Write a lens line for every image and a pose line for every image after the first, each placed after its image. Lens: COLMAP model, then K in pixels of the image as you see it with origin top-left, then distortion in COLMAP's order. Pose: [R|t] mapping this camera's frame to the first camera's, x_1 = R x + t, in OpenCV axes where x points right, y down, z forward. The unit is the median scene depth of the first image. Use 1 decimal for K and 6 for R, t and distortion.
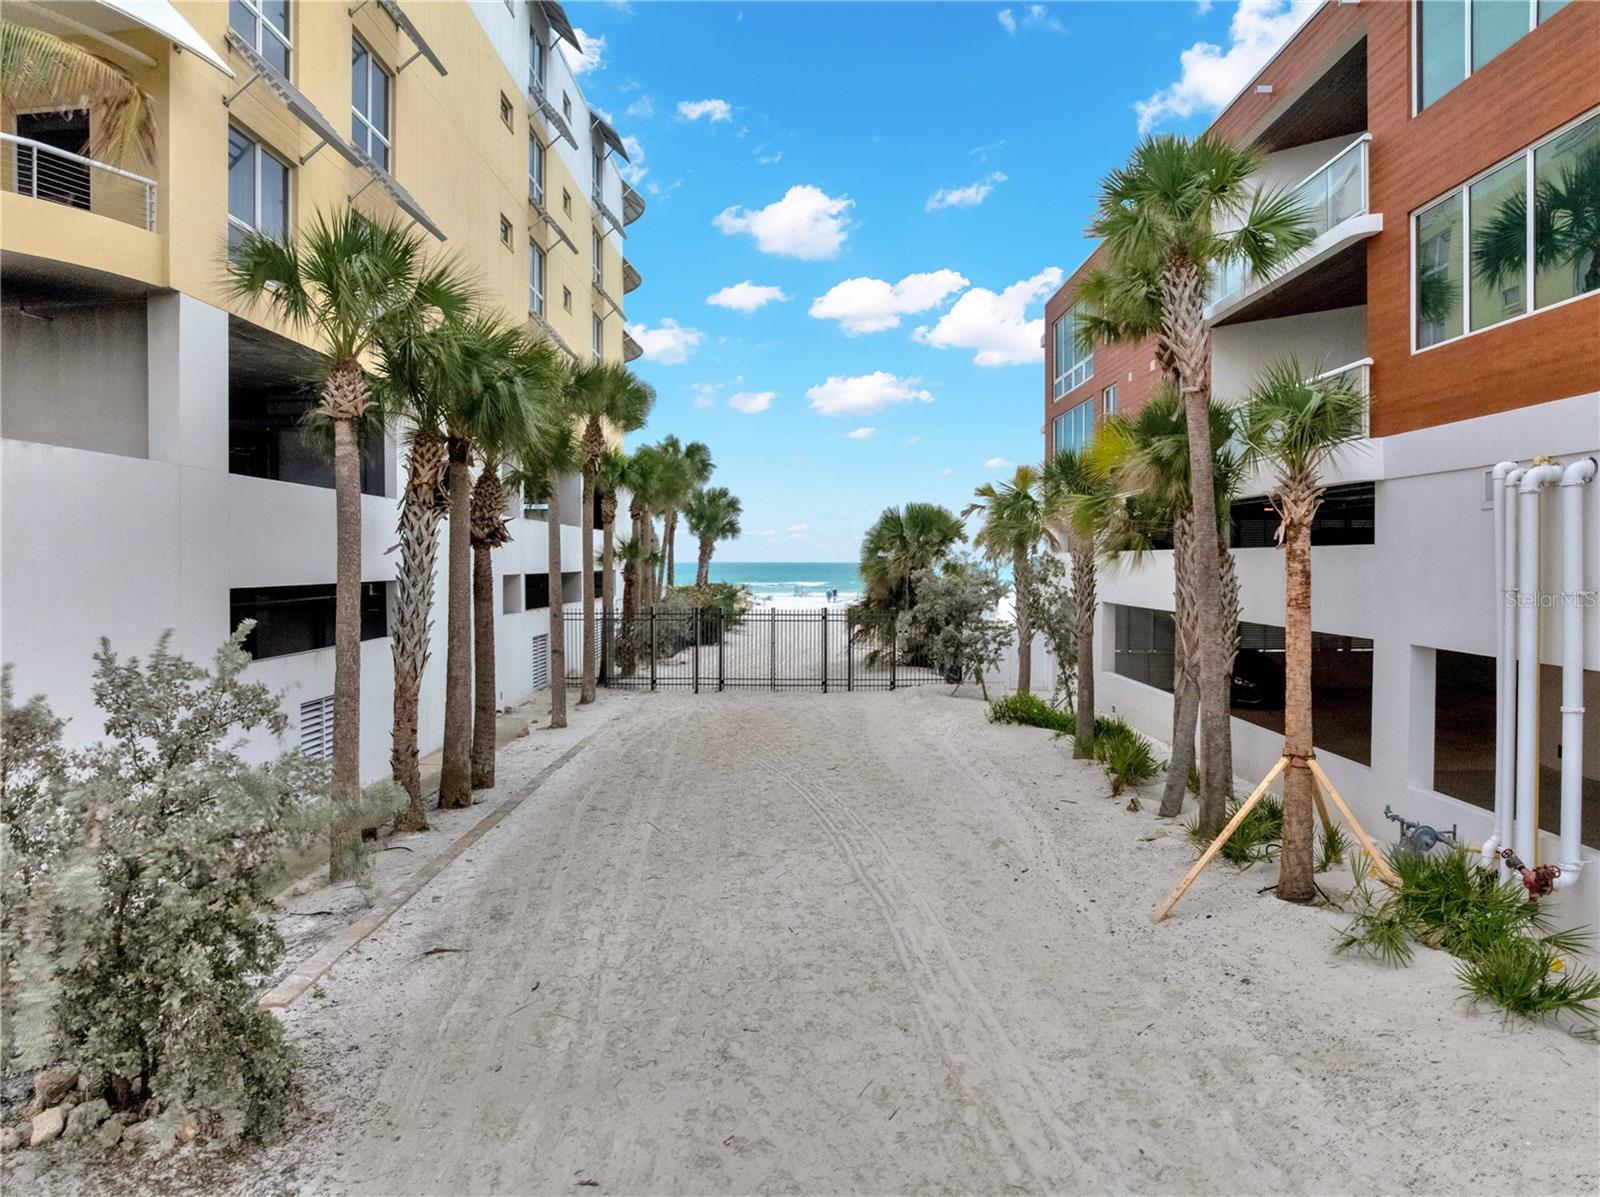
lens RADIAL K [[1132.6, 0, 801.7], [0, 1132.6, 574.7], [0, 0, 1]] dist [-0.032671, -0.009924]
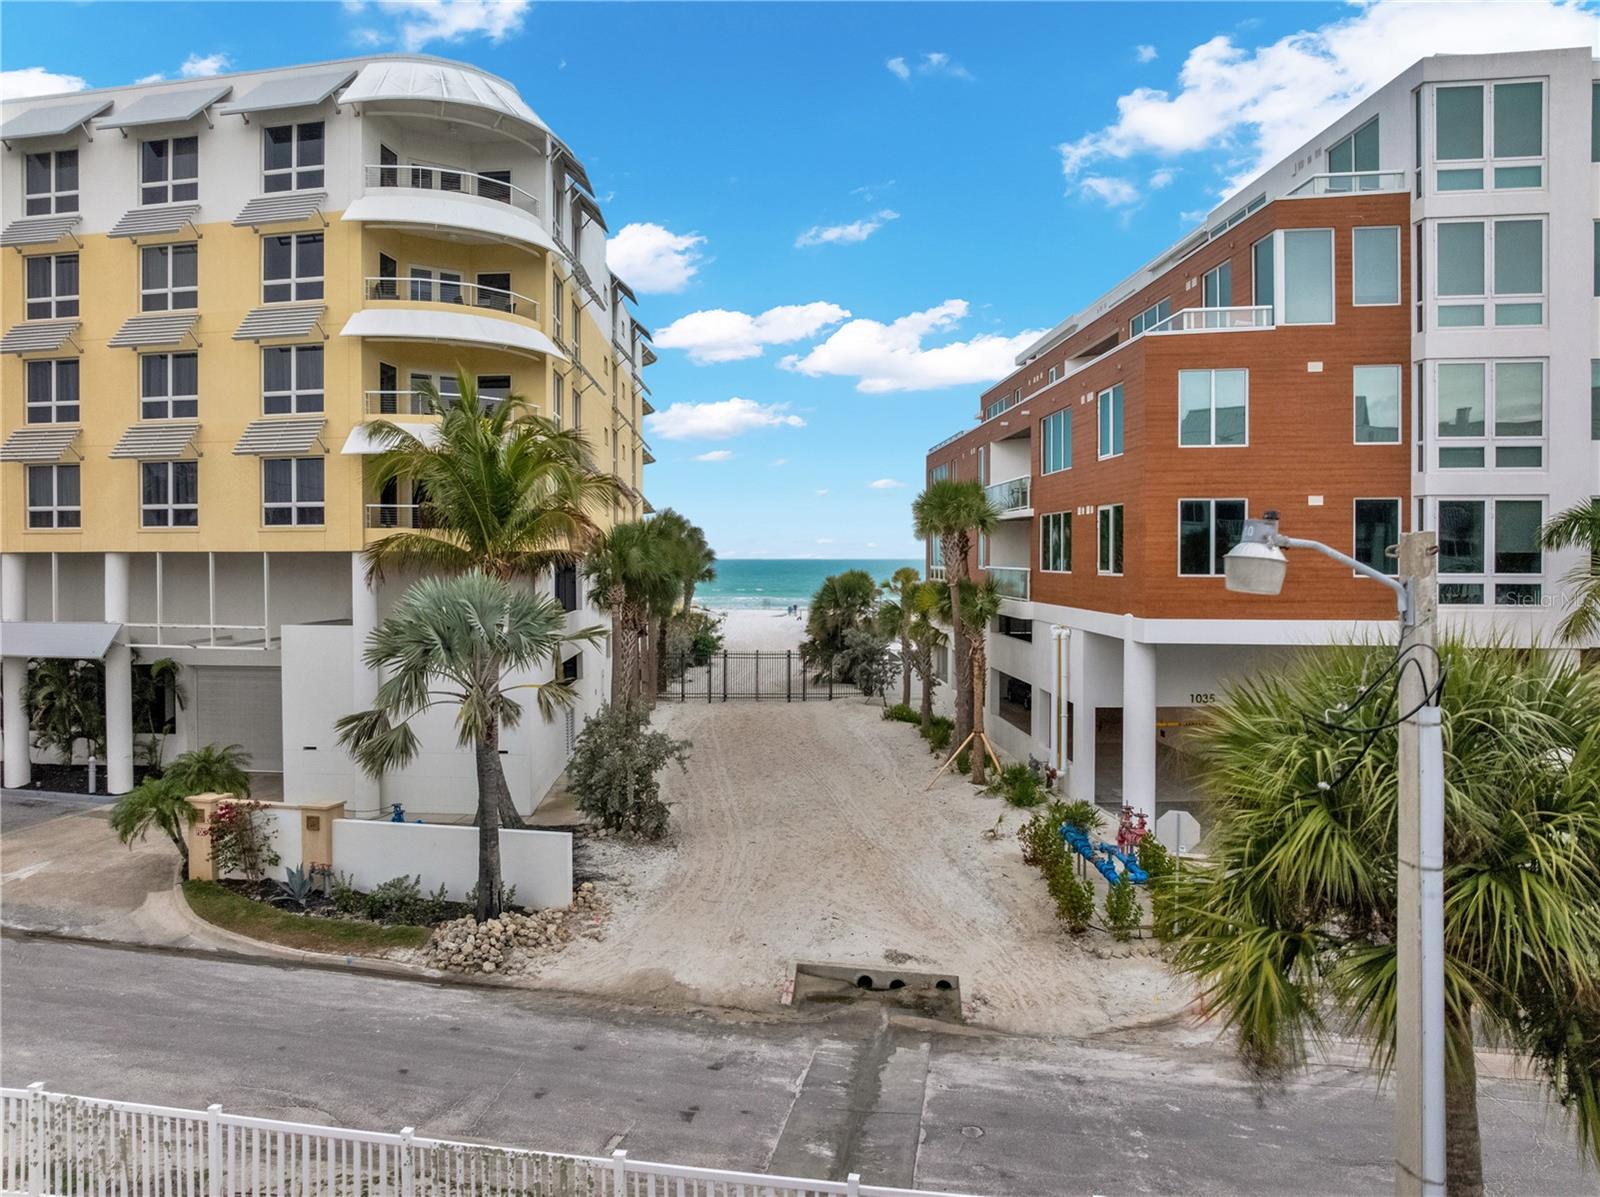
lens RADIAL K [[1132.6, 0, 801.7], [0, 1132.6, 574.7], [0, 0, 1]] dist [-0.032671, -0.009924]
pose [[0.998391, -0.000741, 0.056707, -0.054253], [0.000563, 0.999995, 0.003151, -0.085275], [-0.056709, -0.003114, 0.998386, -0.635486]]
